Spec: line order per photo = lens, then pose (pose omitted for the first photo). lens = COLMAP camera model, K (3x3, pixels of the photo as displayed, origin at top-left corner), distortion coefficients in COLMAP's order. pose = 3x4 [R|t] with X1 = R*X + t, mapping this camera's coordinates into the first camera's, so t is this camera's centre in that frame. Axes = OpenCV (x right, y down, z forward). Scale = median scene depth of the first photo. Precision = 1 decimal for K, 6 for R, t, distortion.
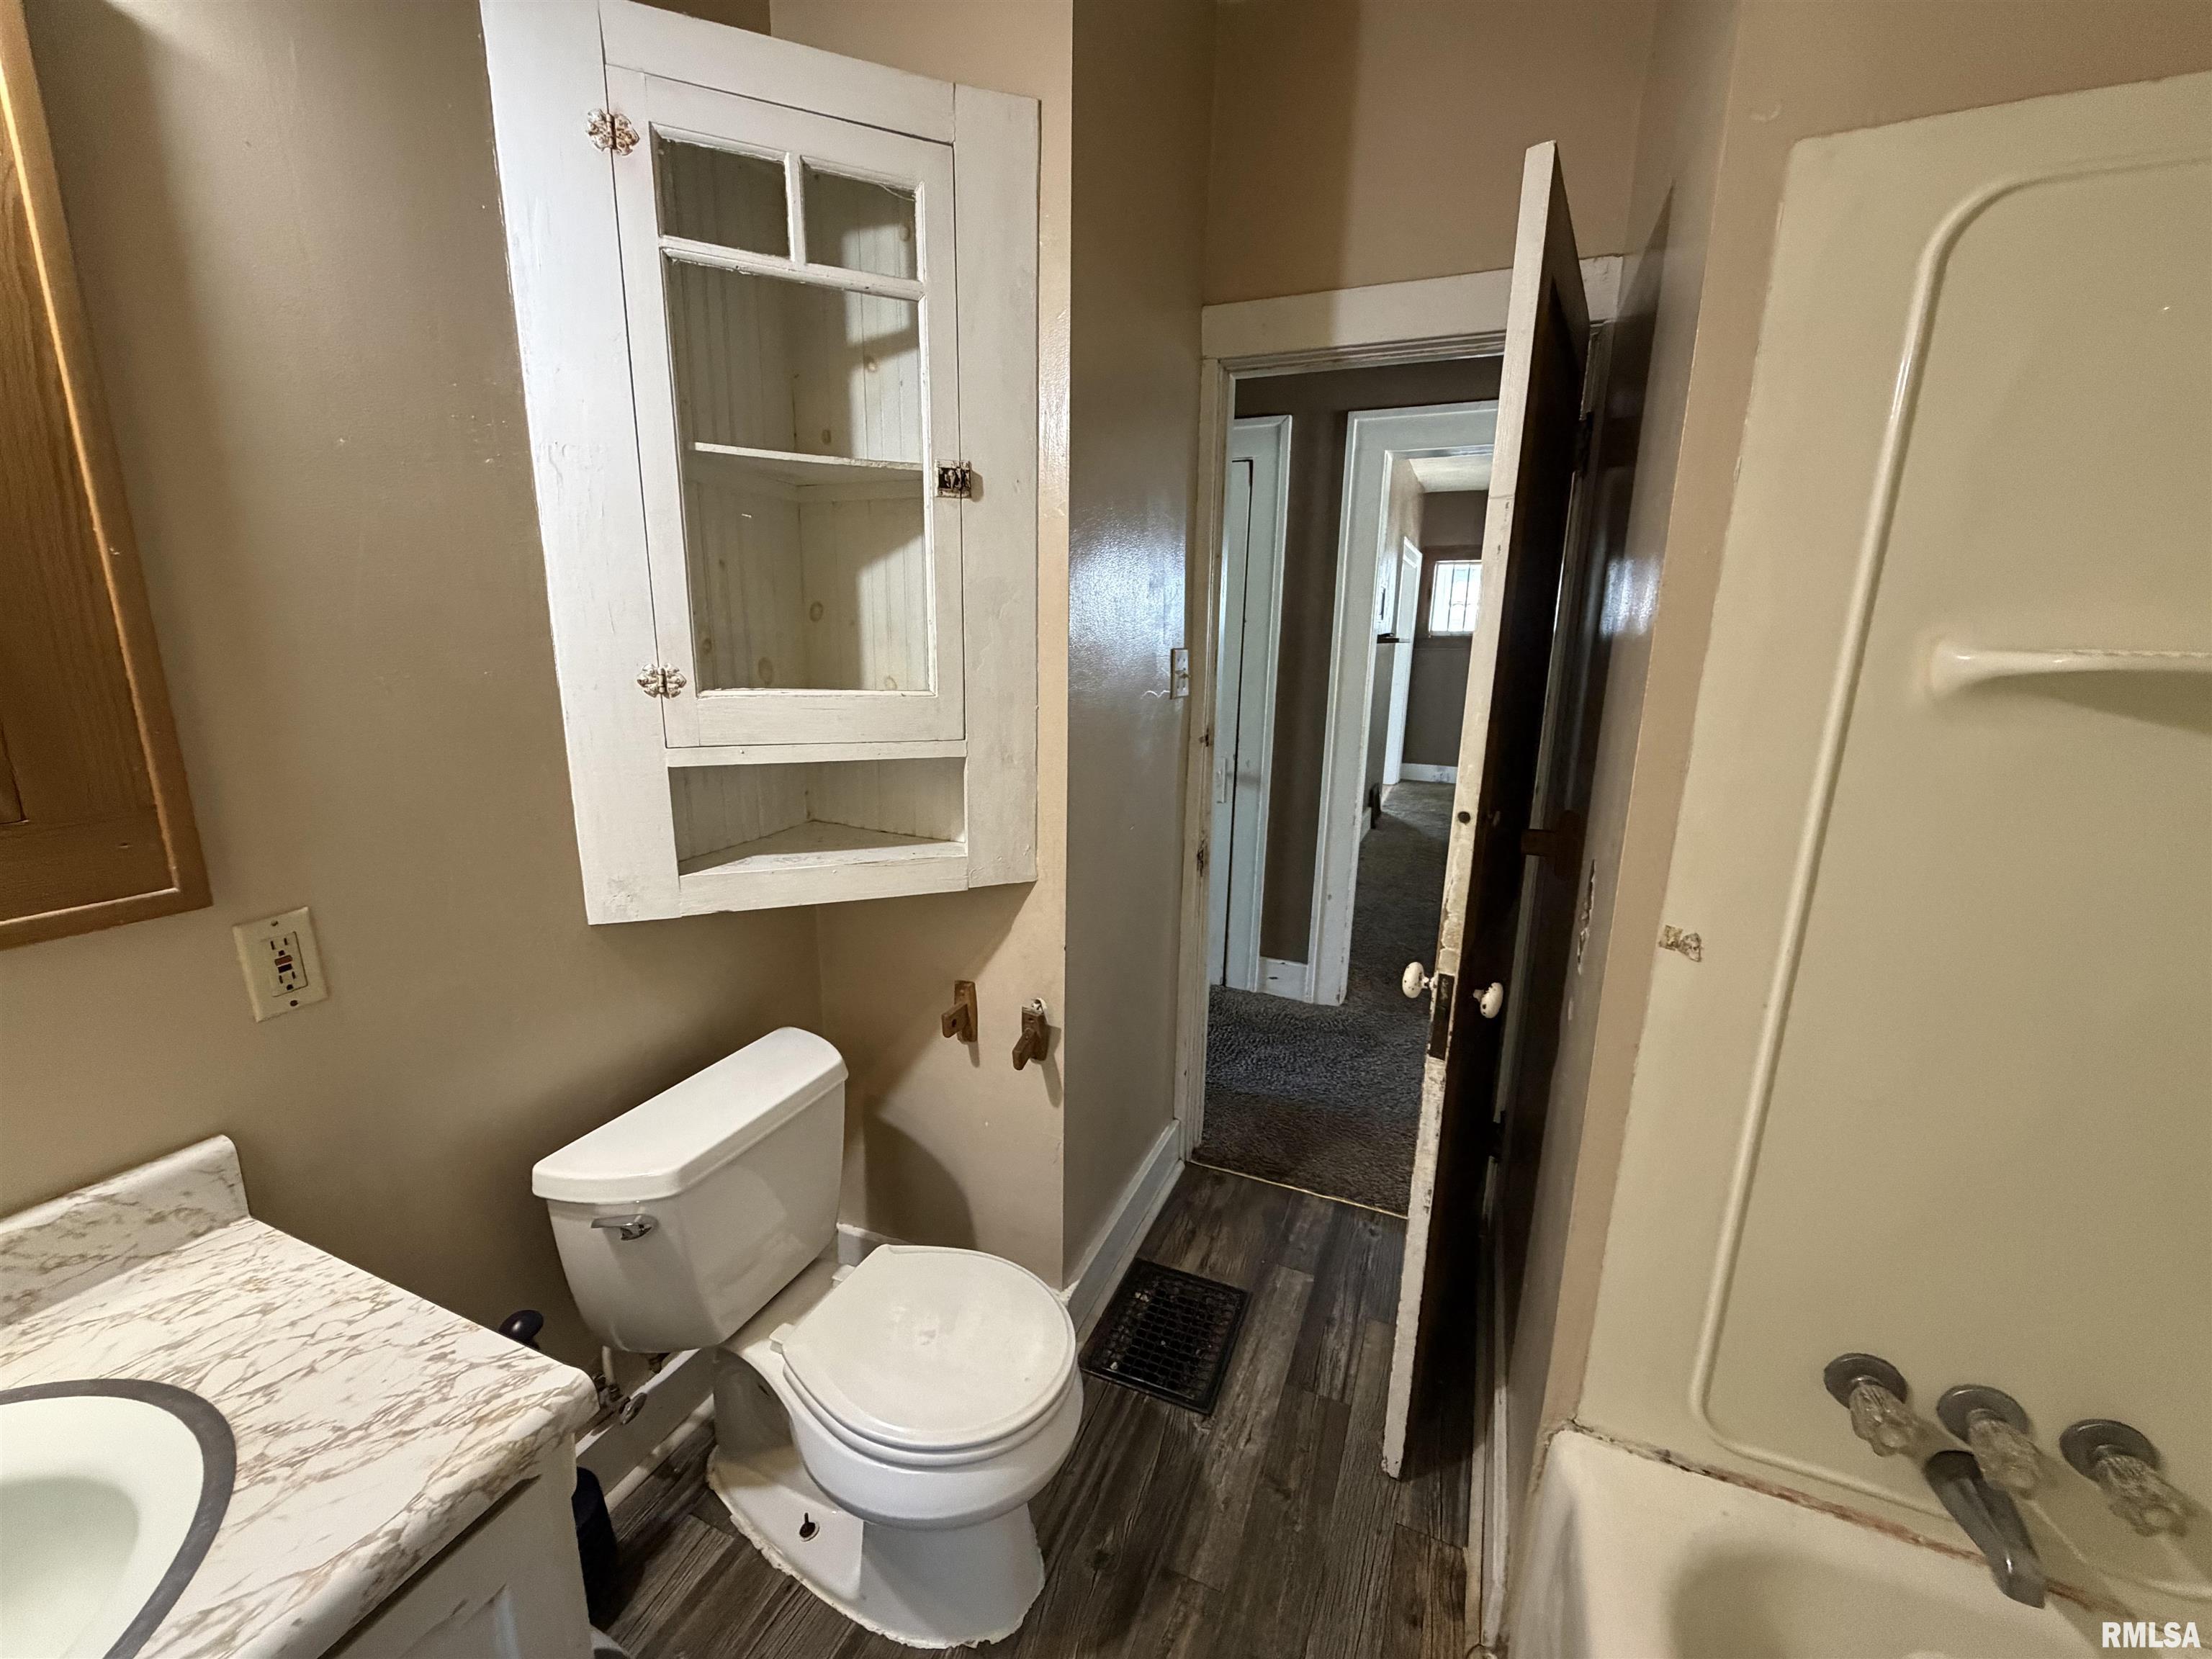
lens RADIAL K [[885.5, 0, 1103.1], [0, 885.5, 831.9], [0, 0, 1]] dist [0.000179, -0.000010]
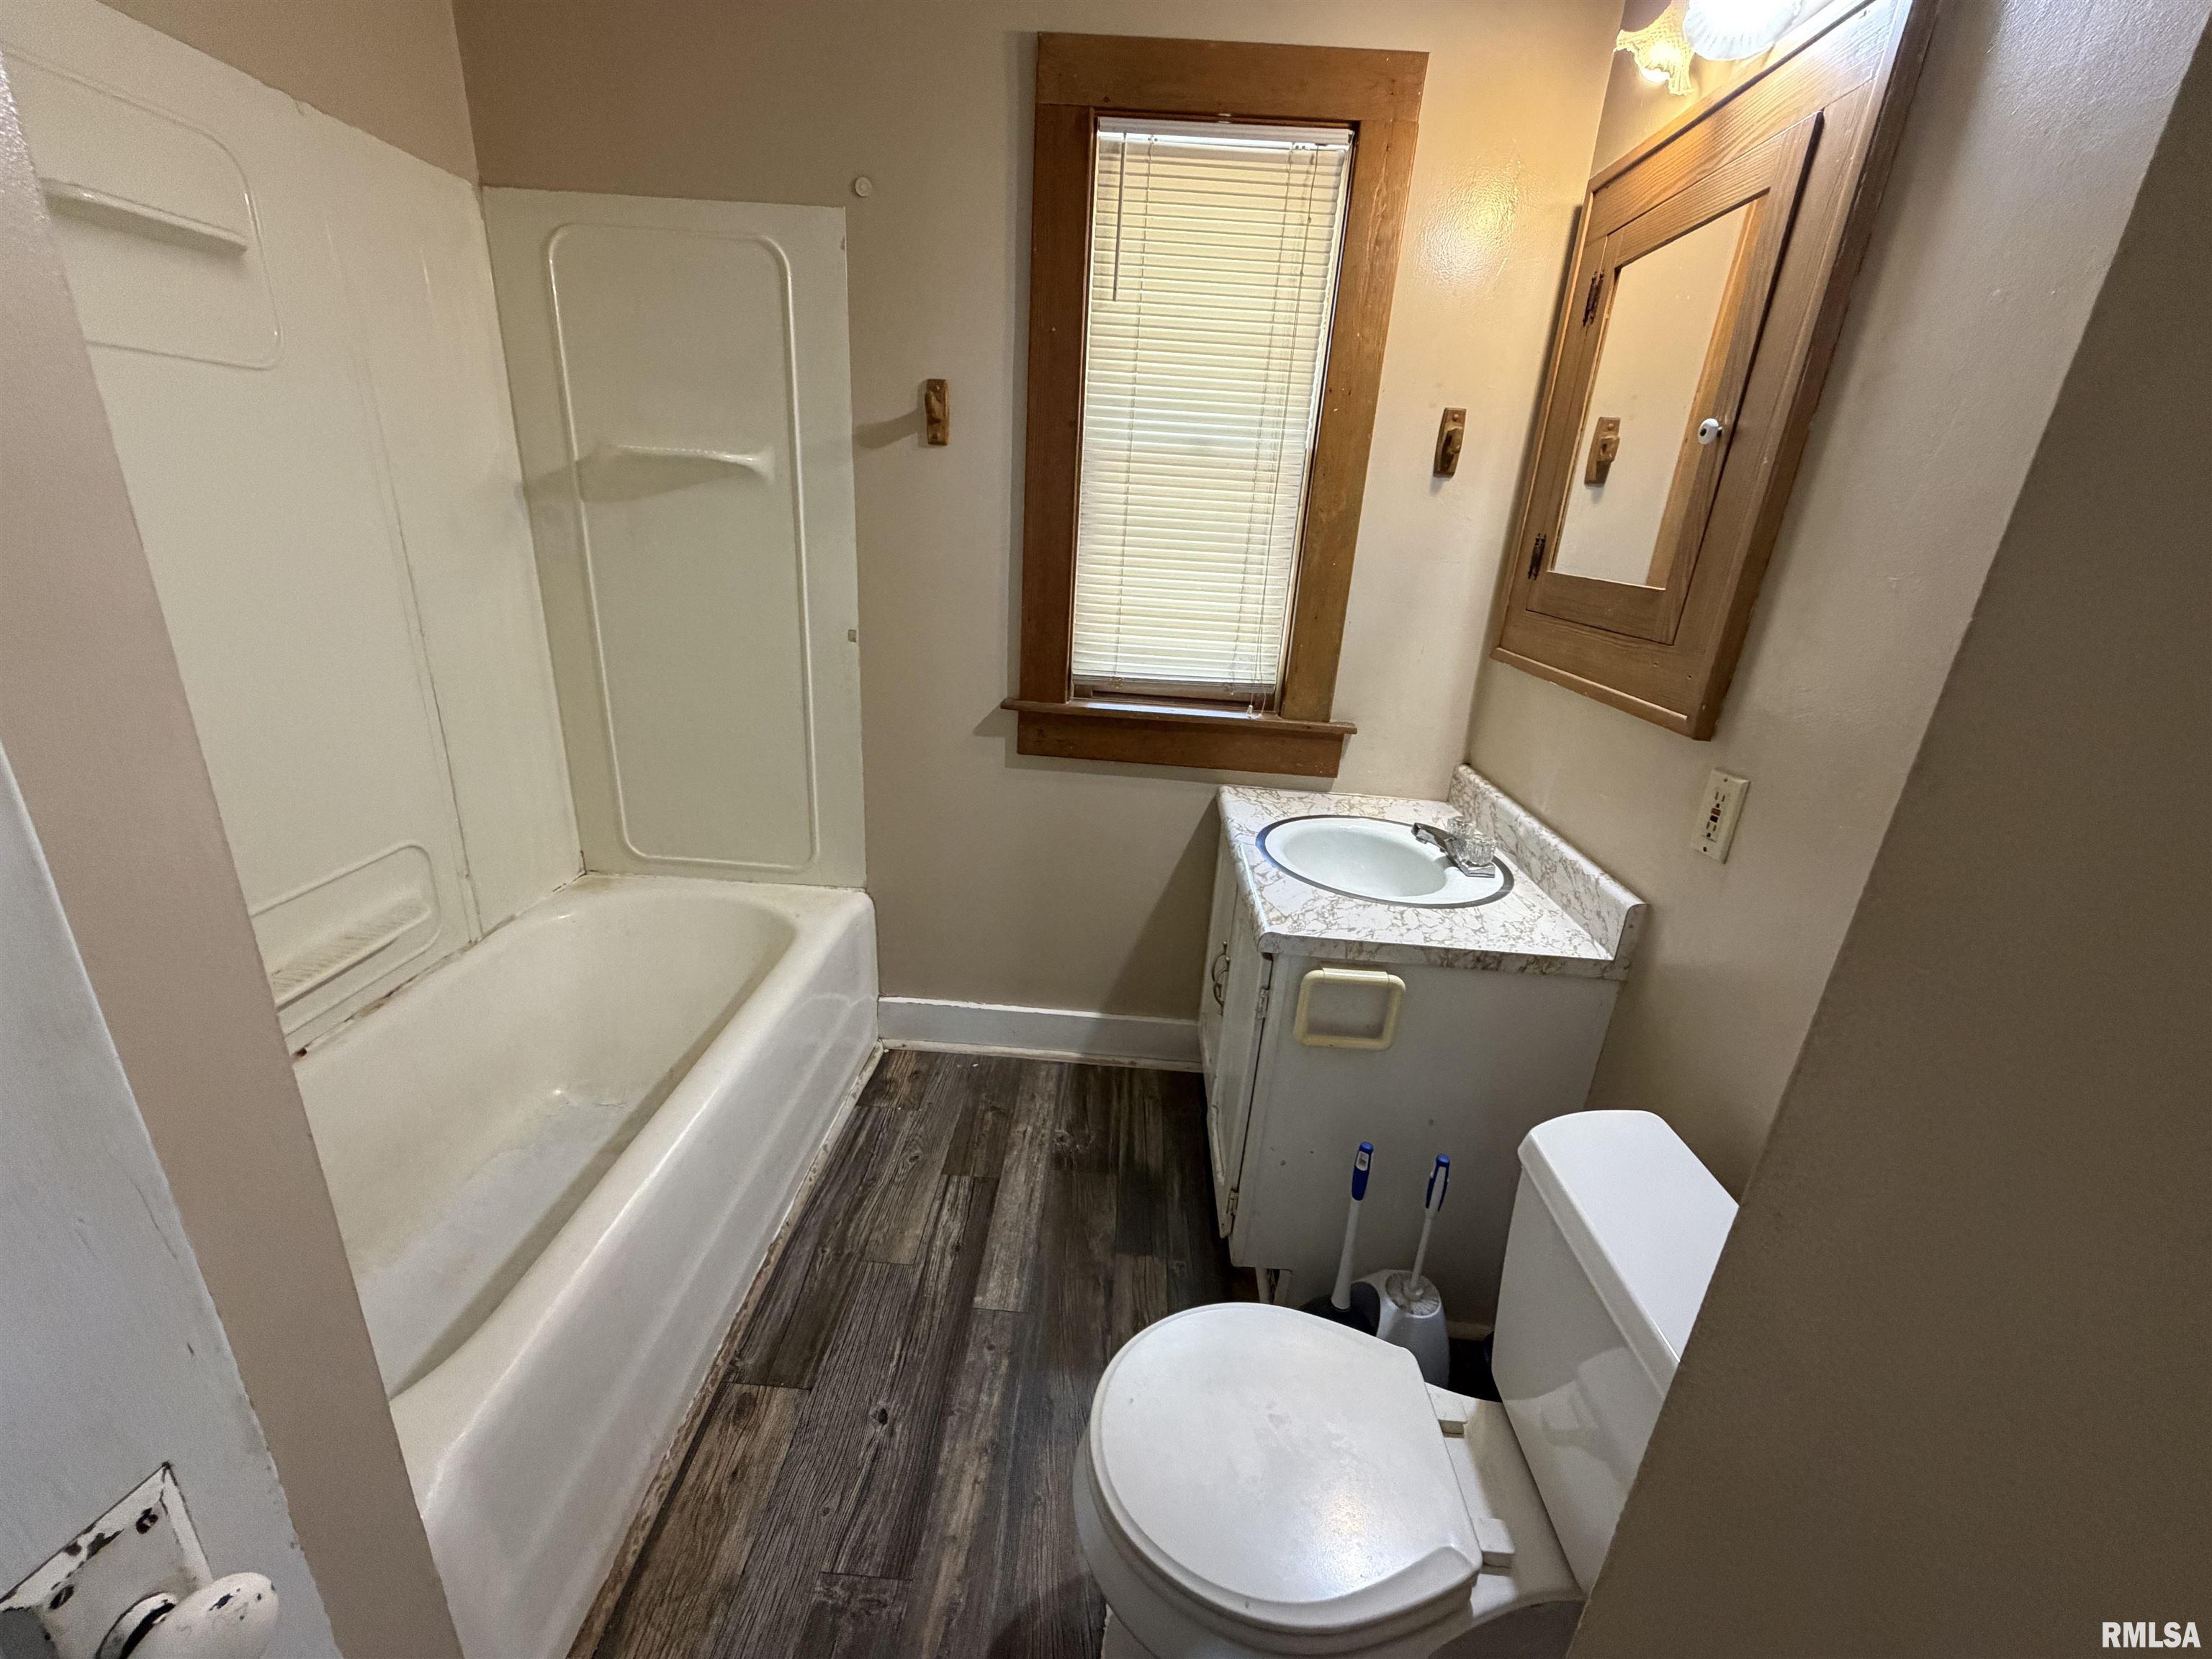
lens RADIAL K [[885.5, 0, 1103.7], [0, 885.5, 831.8], [0, 0, 1]] dist [0.000179, -0.000010]
pose [[-0.930298, 0.052649, -0.363007, 0.296116], [-0.153524, 0.842904, 0.515697, -0.354380], [0.333131, 0.535482, -0.776069, 1.858664]]
